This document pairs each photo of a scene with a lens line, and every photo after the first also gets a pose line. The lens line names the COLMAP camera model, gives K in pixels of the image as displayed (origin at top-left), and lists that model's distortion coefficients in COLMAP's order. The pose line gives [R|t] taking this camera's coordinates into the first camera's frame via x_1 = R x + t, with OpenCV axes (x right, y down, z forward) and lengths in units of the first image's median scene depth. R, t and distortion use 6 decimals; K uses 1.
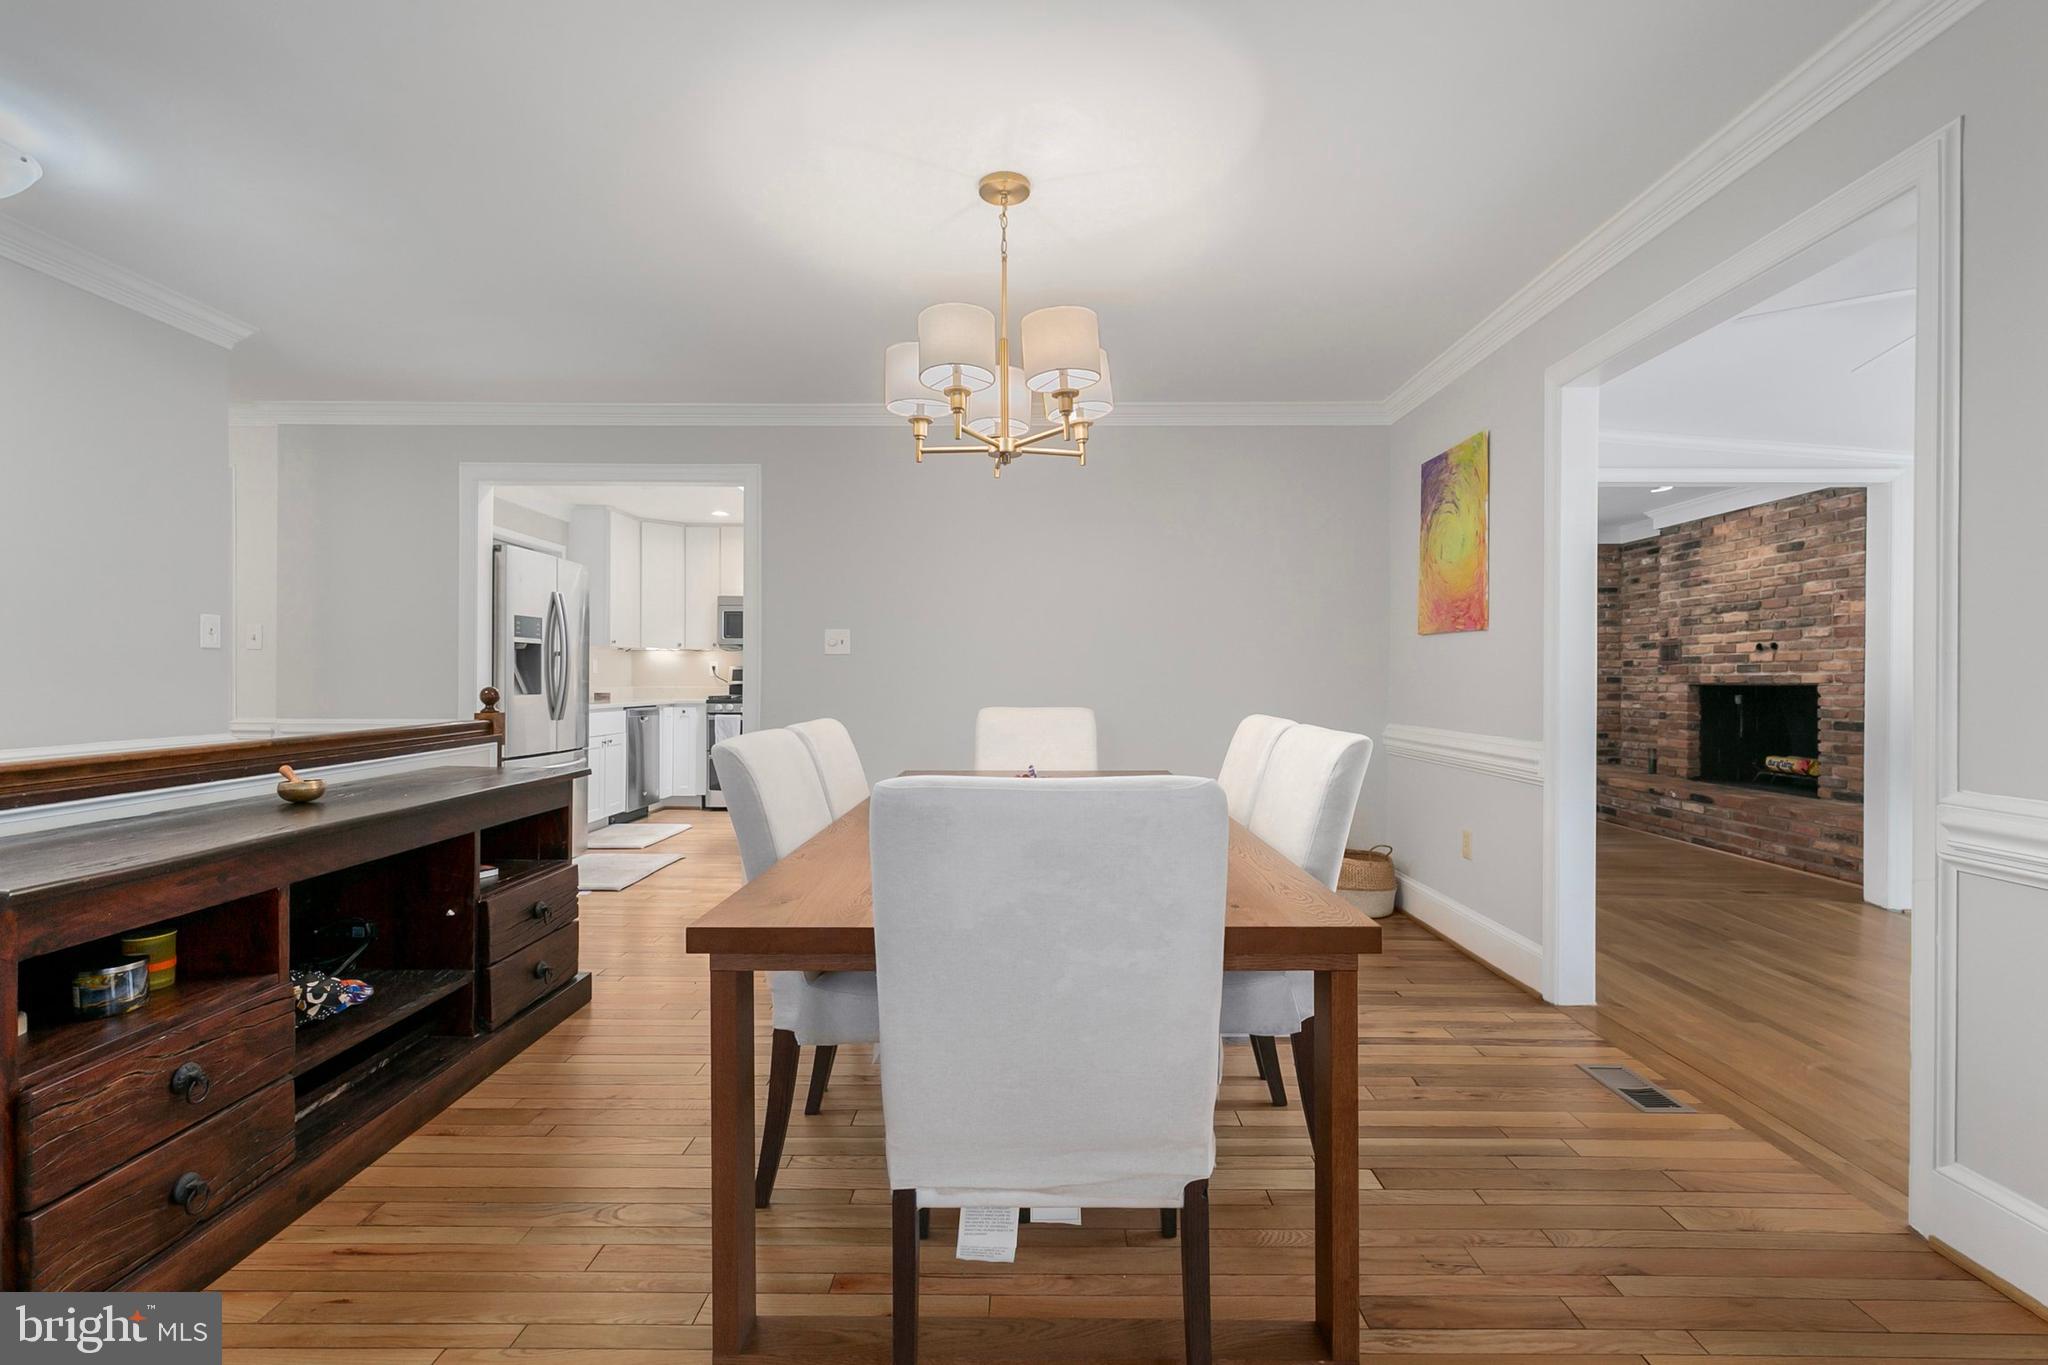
lens RADIAL K [[937.5, 0, 1029.2], [0, 937.5, 674.3], [0, 0, 1]] dist [0.008252, -0.001337]
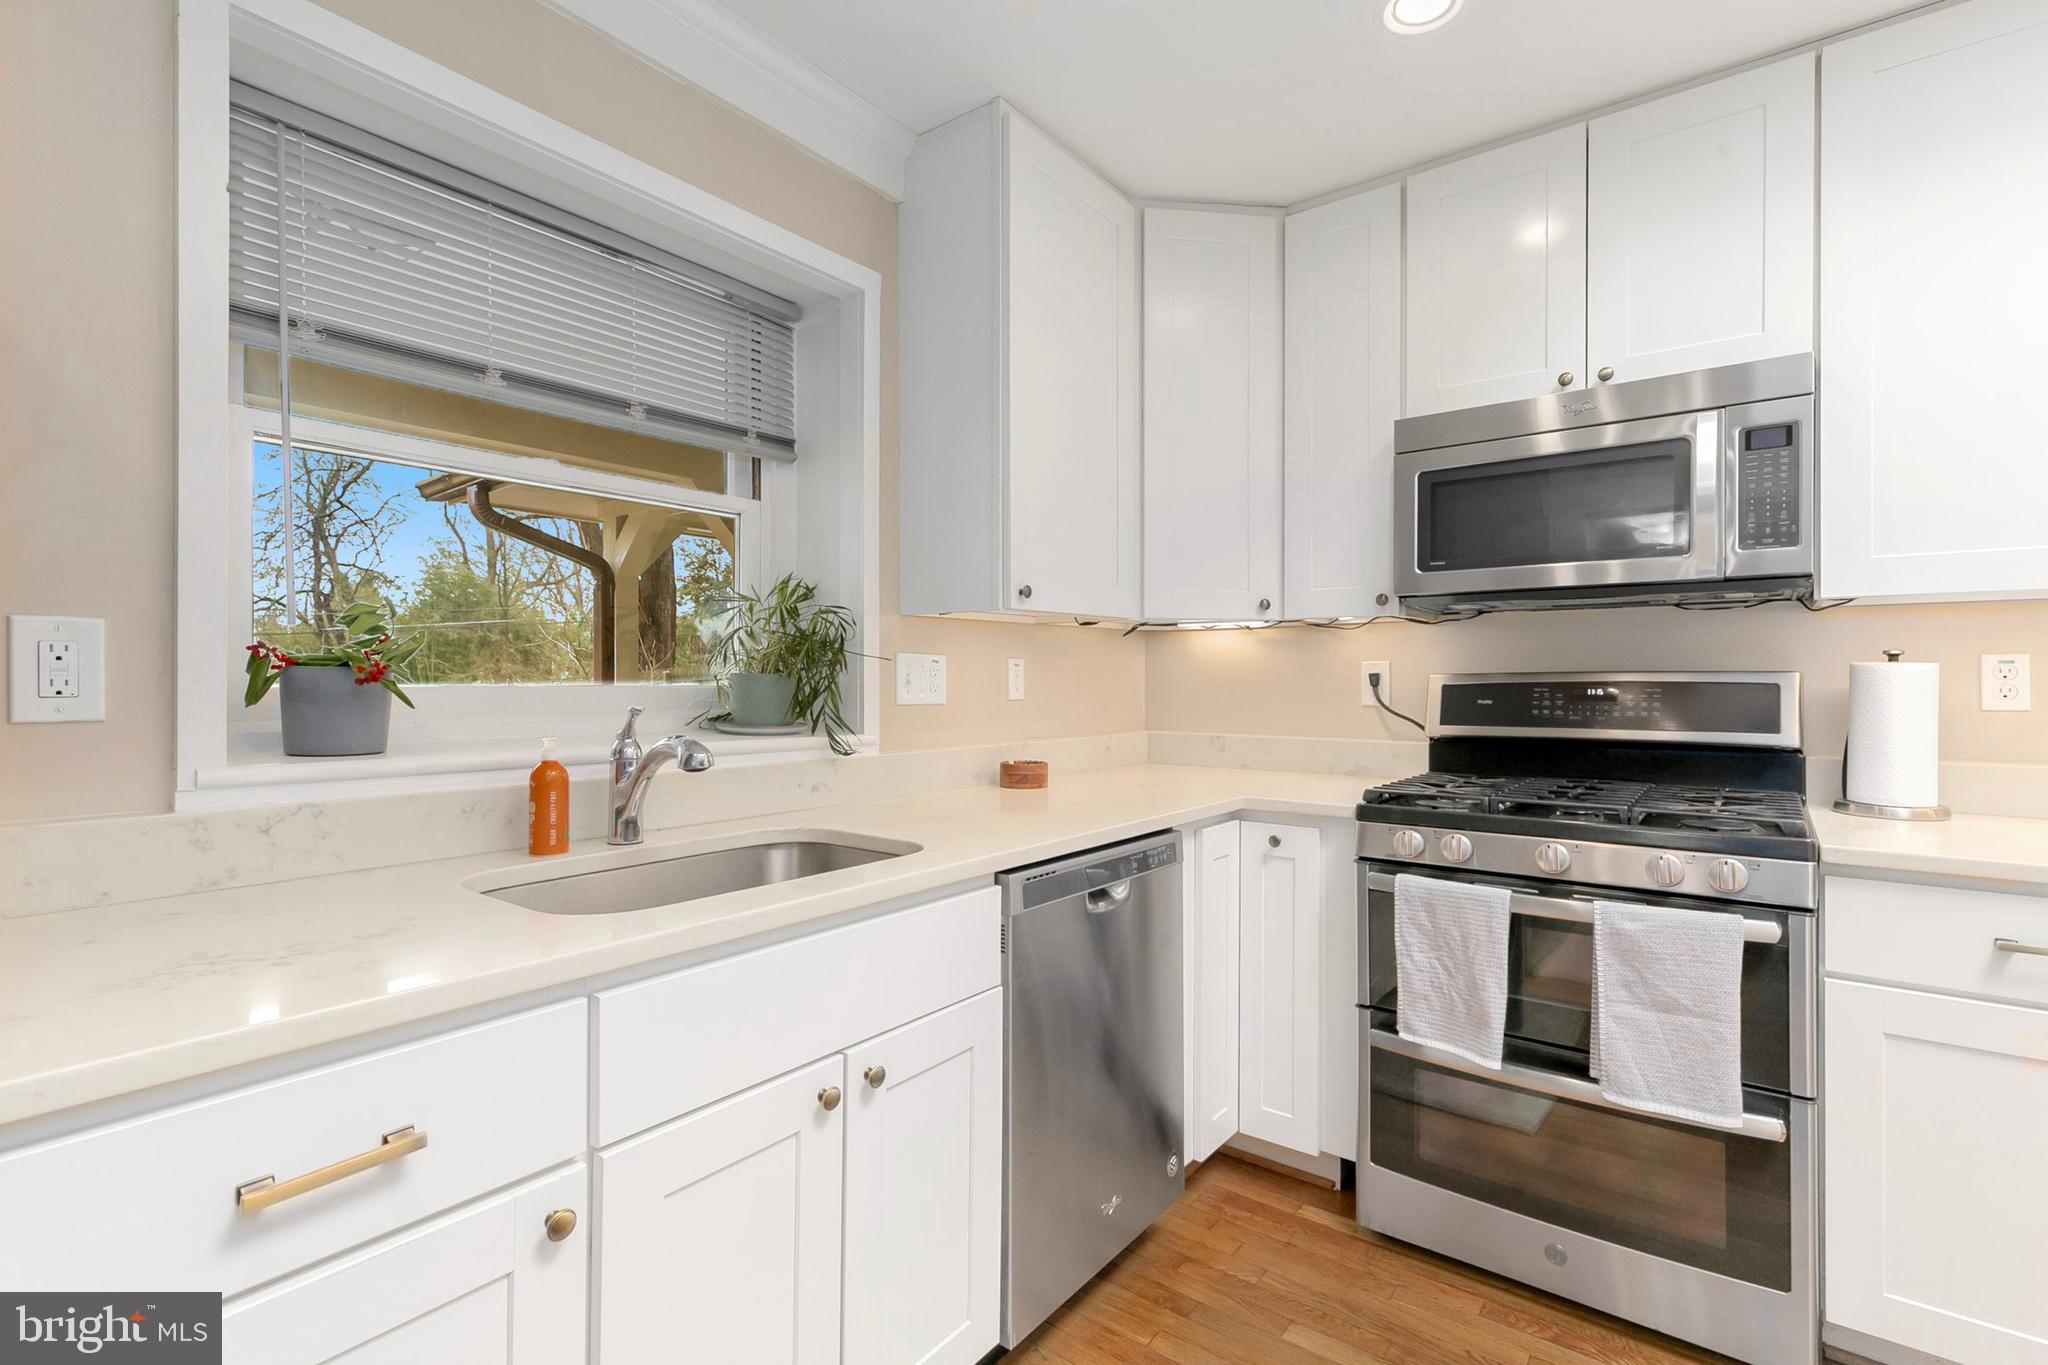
lens RADIAL K [[937.5, 0, 1020.1], [0, 937.5, 688.0], [0, 0, 1]] dist [0.008252, -0.001337]
pose [[0.793462, -0.000993, -0.608618, -0.260317], [0.008741, 0.999914, 0.009764, -0.008905], [0.608556, -0.013067, 0.793403, 0.737967]]
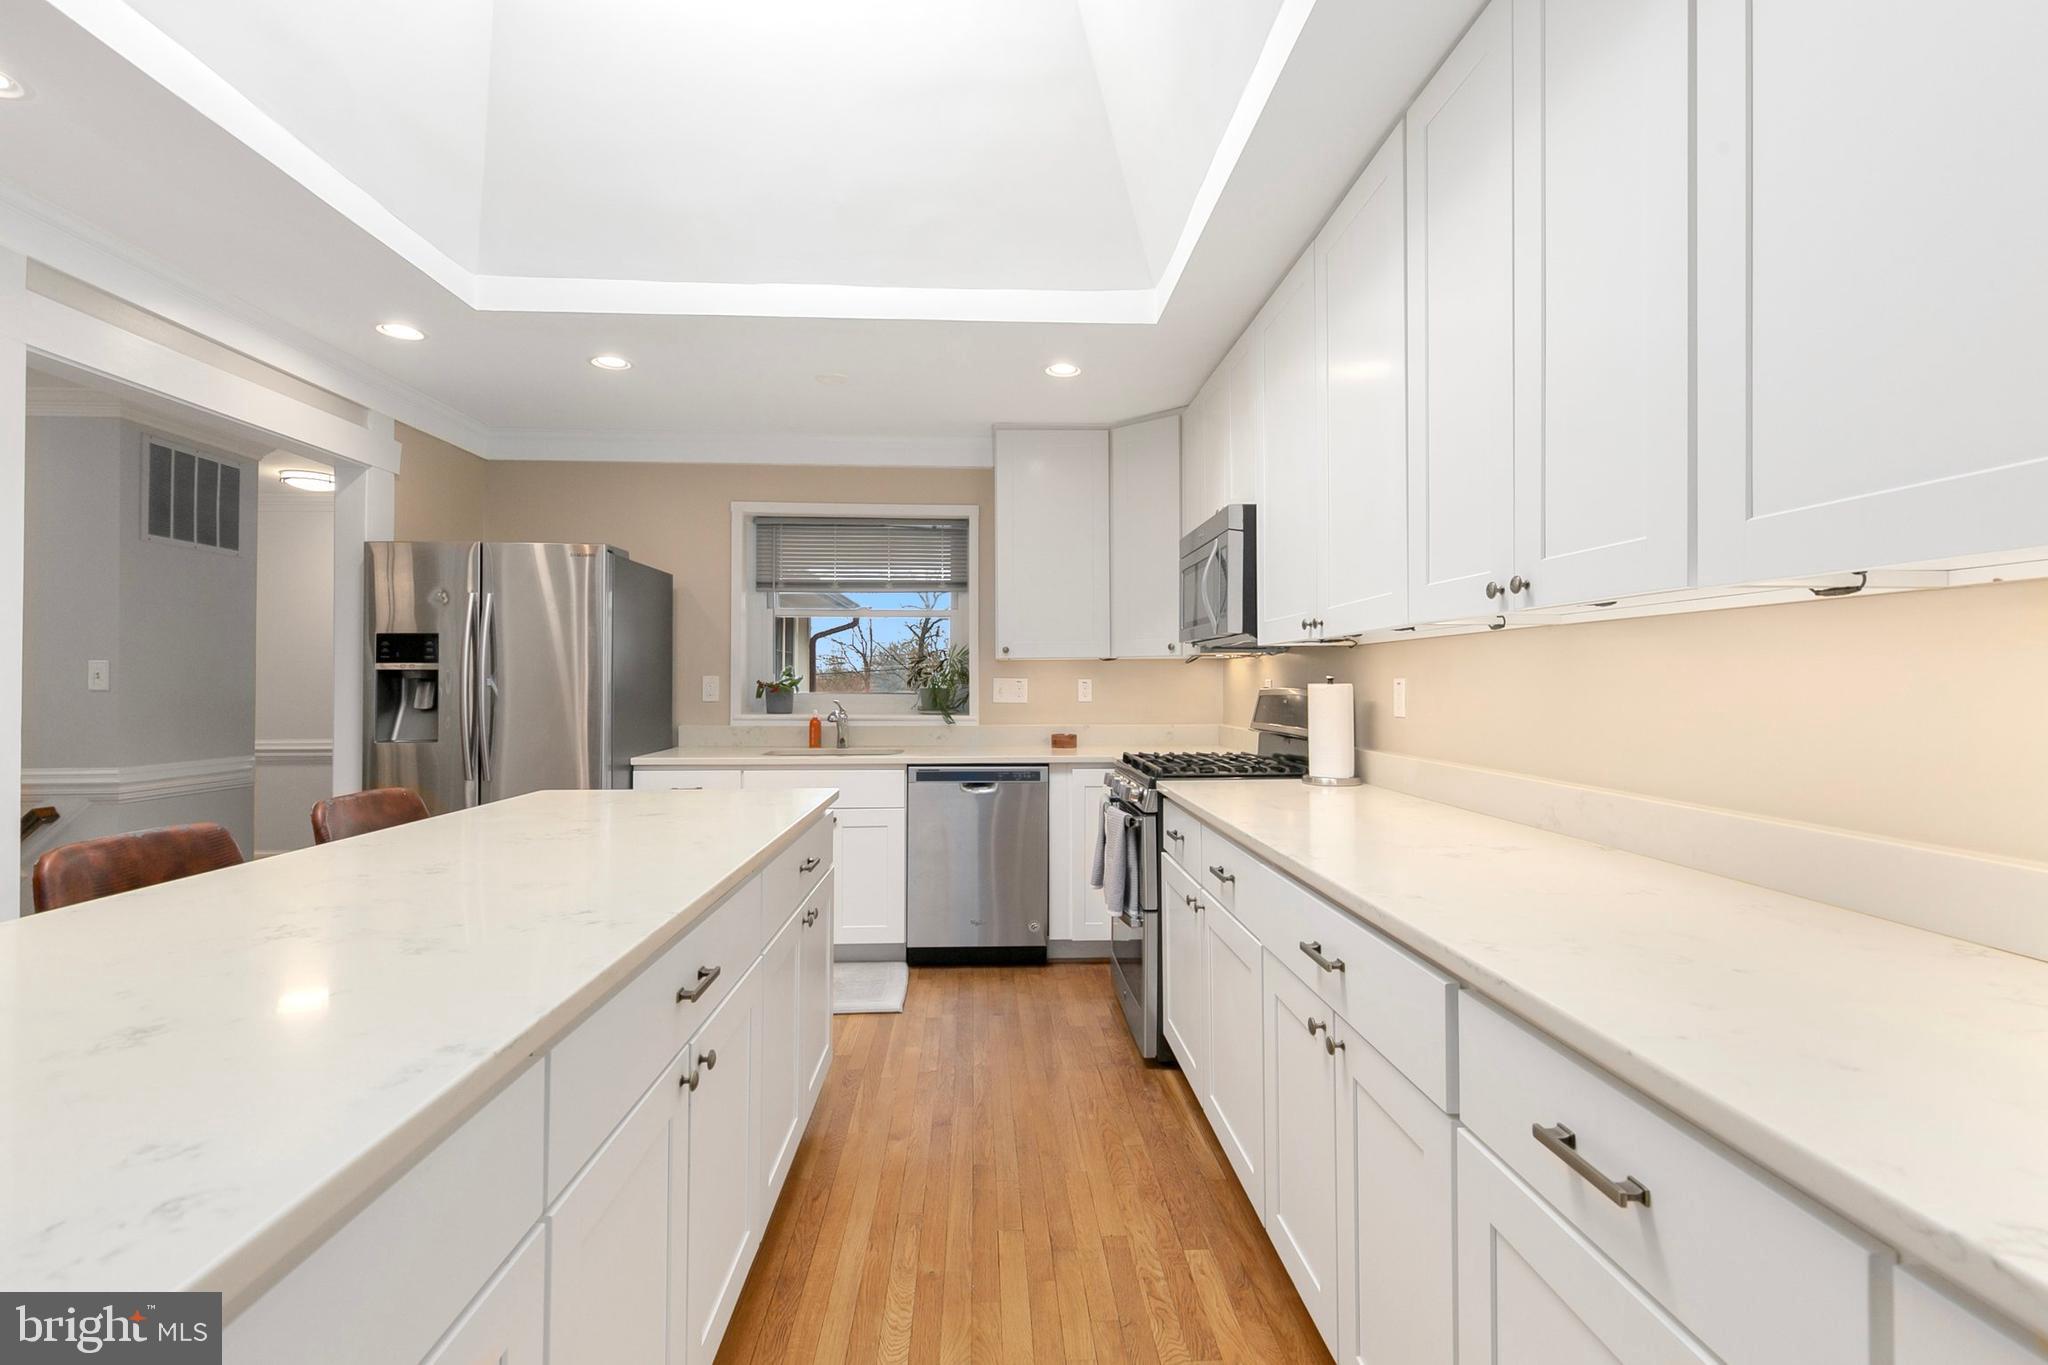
lens RADIAL K [[937.5, 0, 1028.4], [0, 937.5, 671.8], [0, 0, 1]] dist [0.008252, -0.001337]
pose [[0.060355, -0.018811, -0.998000, 0.142628], [0.007562, 0.999802, -0.018388, -0.010094], [0.998148, -0.006437, 0.060485, 0.928440]]
